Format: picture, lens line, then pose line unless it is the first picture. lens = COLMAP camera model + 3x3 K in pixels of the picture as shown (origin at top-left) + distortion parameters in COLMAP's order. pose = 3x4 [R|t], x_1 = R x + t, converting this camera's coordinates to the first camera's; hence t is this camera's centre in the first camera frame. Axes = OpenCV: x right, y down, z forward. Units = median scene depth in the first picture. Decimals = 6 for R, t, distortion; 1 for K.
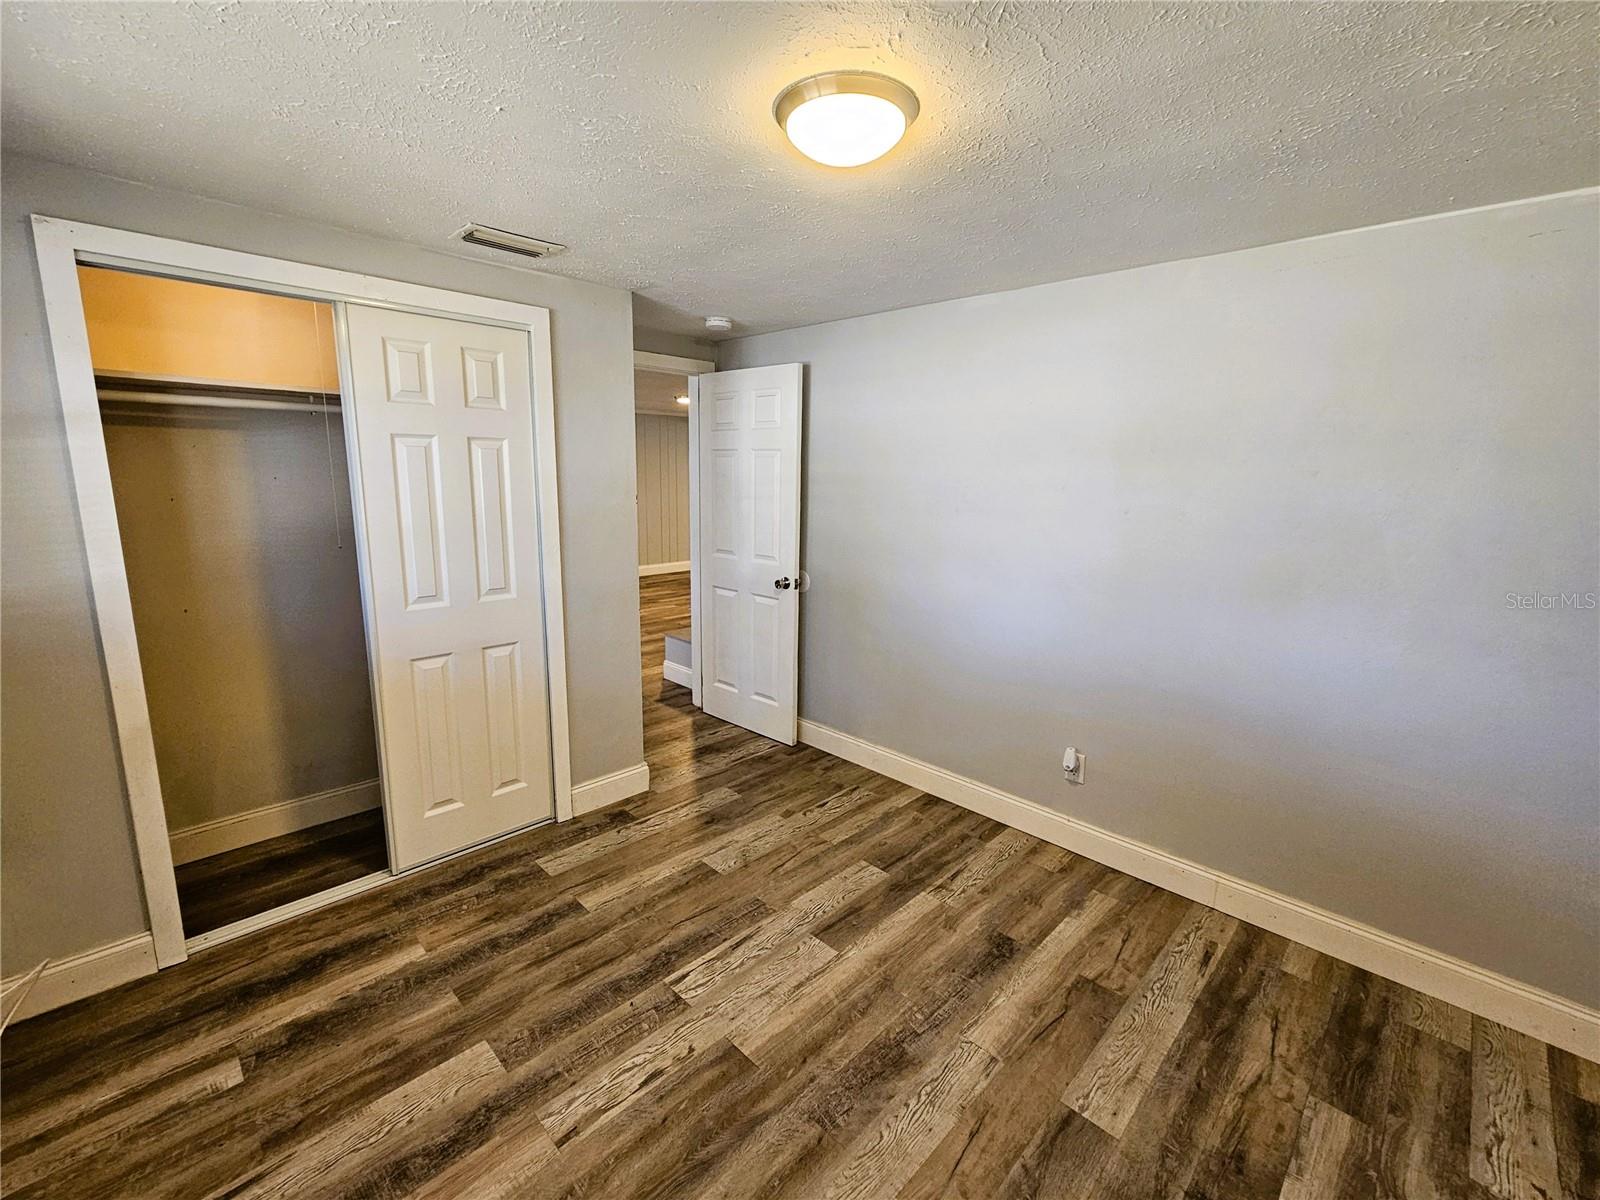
lens RADIAL K [[689.9, 0, 799.4], [0, 689.9, 585.5], [0, 0, 1]] dist [0.003033, 0.000205]
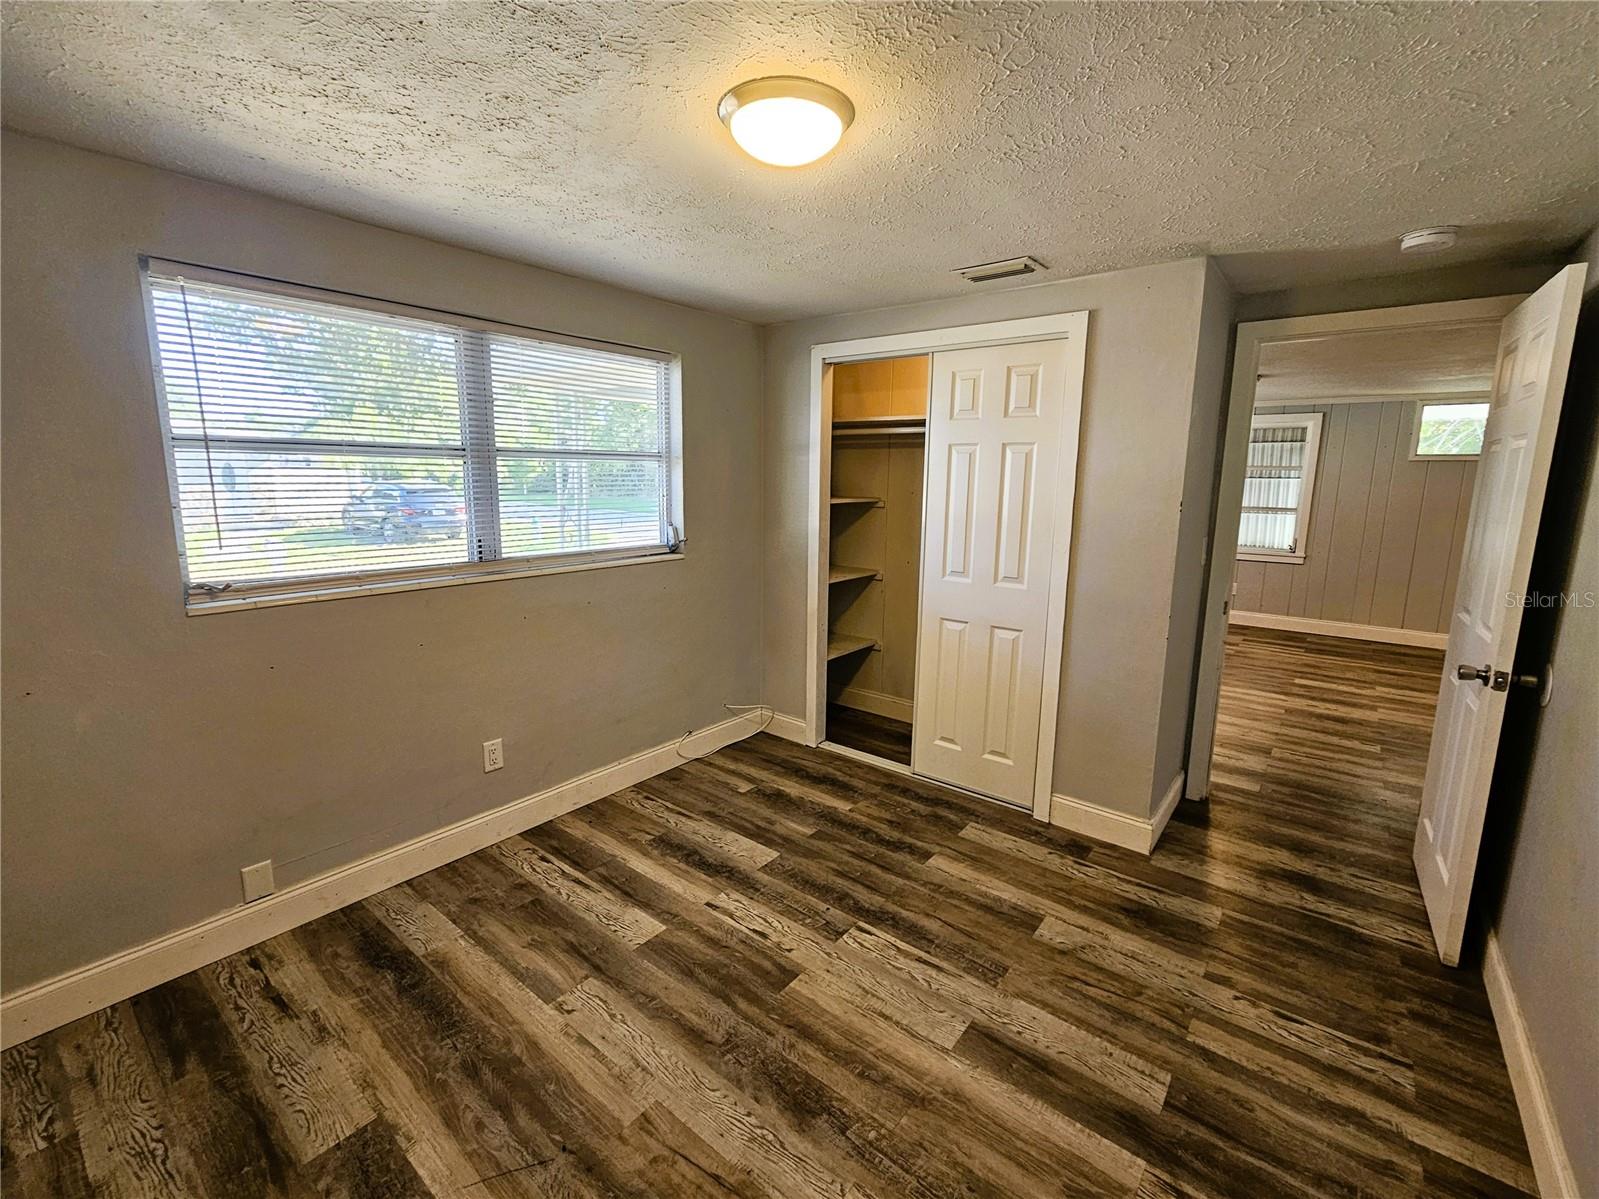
lens RADIAL K [[692.2, 0, 791.7], [0, 692.2, 588.6], [0, 0, 1]] dist [0.001890, 0.000094]
pose [[0.101097, 0.146477, -0.984034, 0.802541], [-0.180159, 0.975445, 0.126689, -0.071942], [0.978428, 0.164475, 0.125004, 0.658439]]
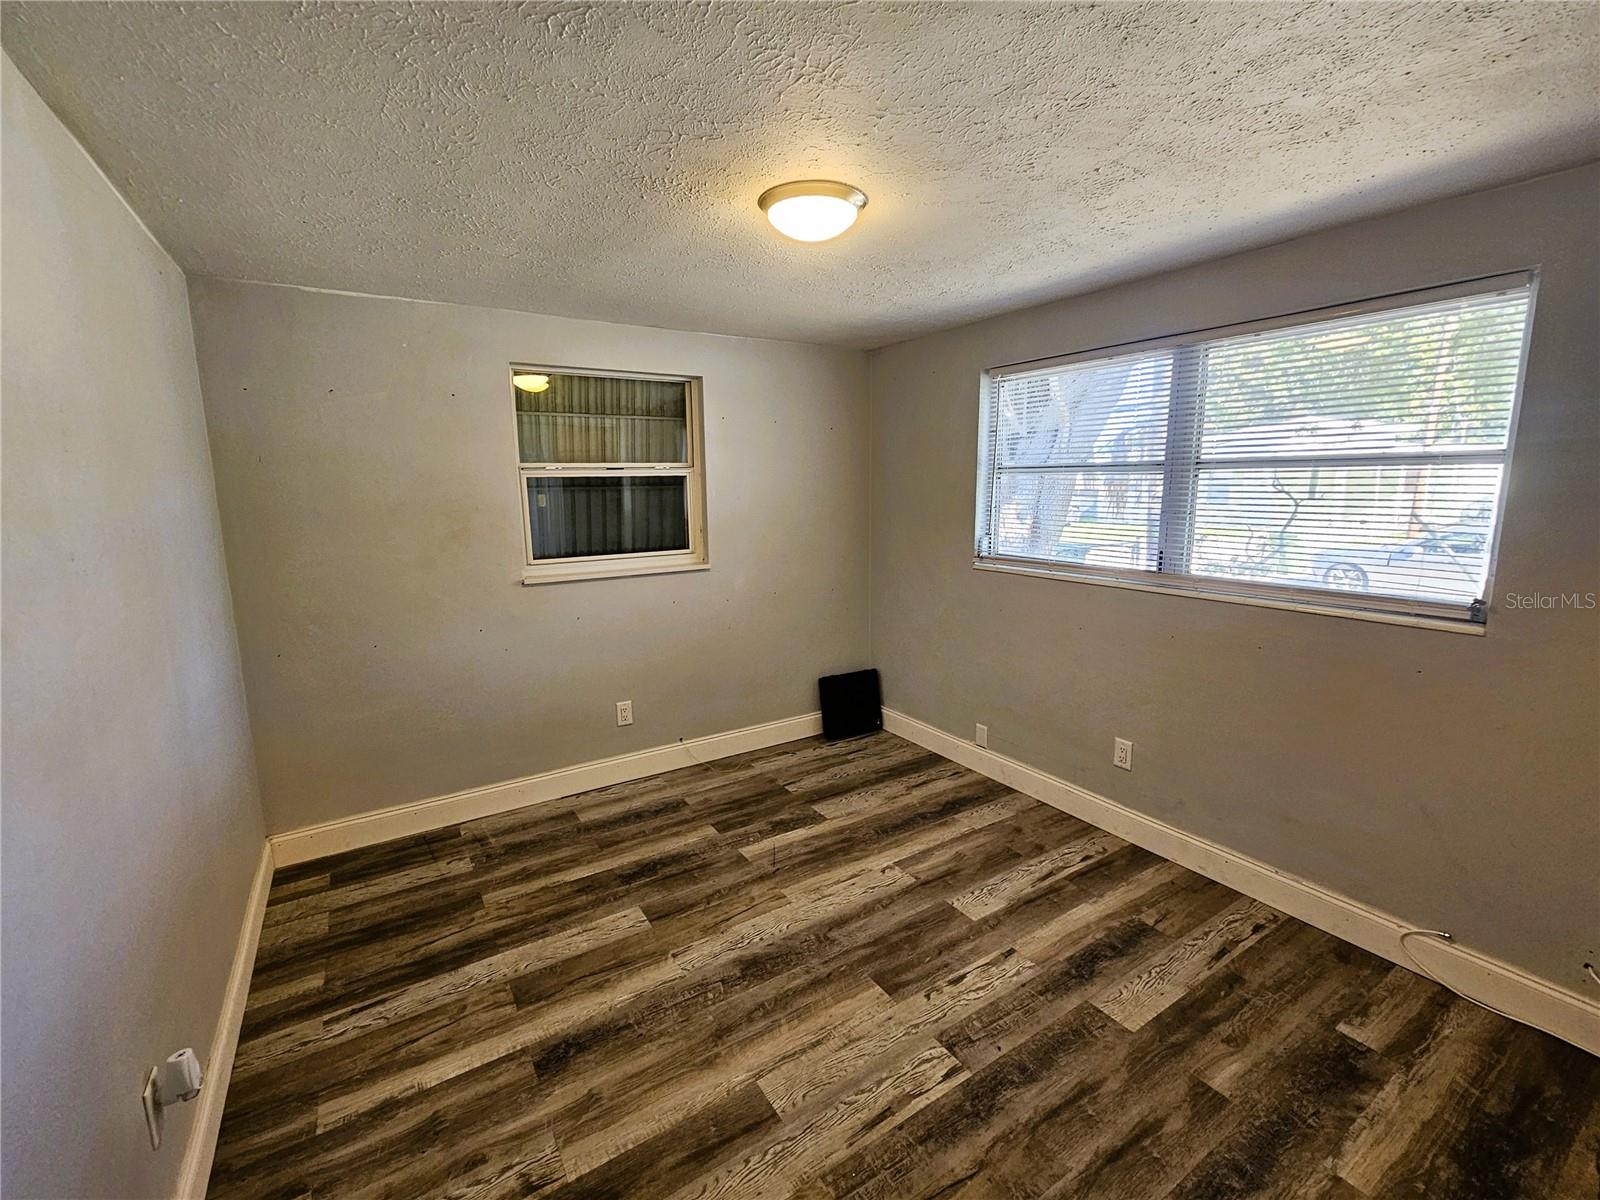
lens RADIAL K [[689.9, 0, 799.4], [0, 689.9, 585.5], [0, 0, 1]] dist [0.003033, 0.000205]
pose [[-0.975521, -0.039375, 0.216351, -0.148466], [0.031787, 0.948257, 0.315908, -0.269676], [-0.217595, 0.315052, -0.923794, 1.624172]]
